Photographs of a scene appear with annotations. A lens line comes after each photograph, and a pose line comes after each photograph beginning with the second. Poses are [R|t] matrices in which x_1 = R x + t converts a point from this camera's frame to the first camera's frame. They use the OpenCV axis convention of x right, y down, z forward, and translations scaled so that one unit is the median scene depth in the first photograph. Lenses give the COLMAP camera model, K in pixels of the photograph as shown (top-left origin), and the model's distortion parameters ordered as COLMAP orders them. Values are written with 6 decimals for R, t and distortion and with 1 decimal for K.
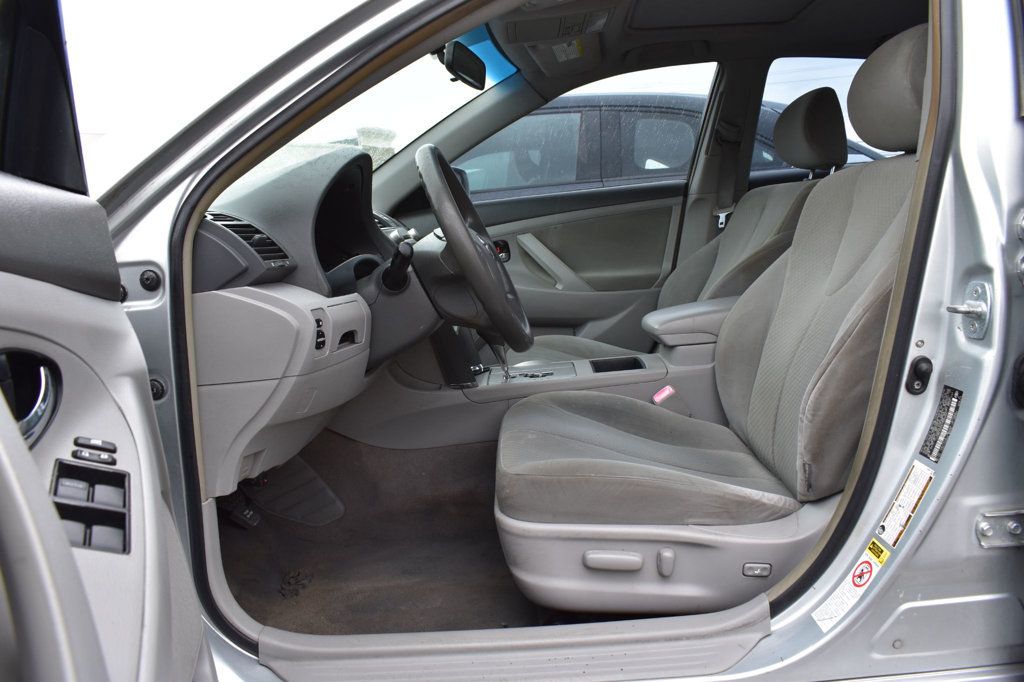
lens RADIAL K [[800.2, 0, 510.7], [0, 800.2, 342.3], [0, 0, 1]] dist [-0.071500, 0.015759]
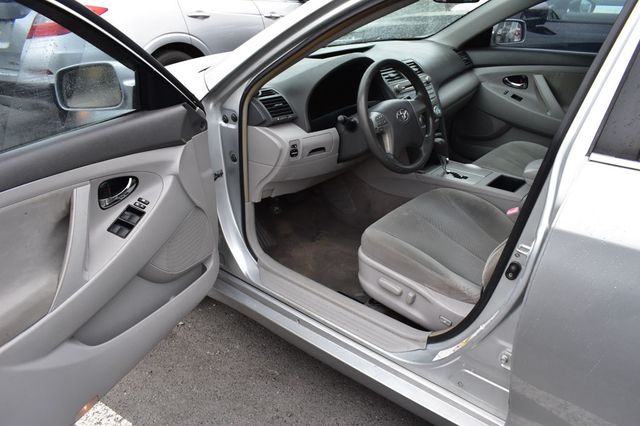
lens RADIAL K [[500.2, 0, 320.5], [0, 500.2, 212.5], [0, 0, 1]] dist [-0.071500, 0.015759]
pose [[0.768815, 0.336808, -0.543584, 0.682672], [-0.146836, 0.920320, 0.362560, -0.388768], [0.622385, -0.198924, 0.757012, -0.099815]]
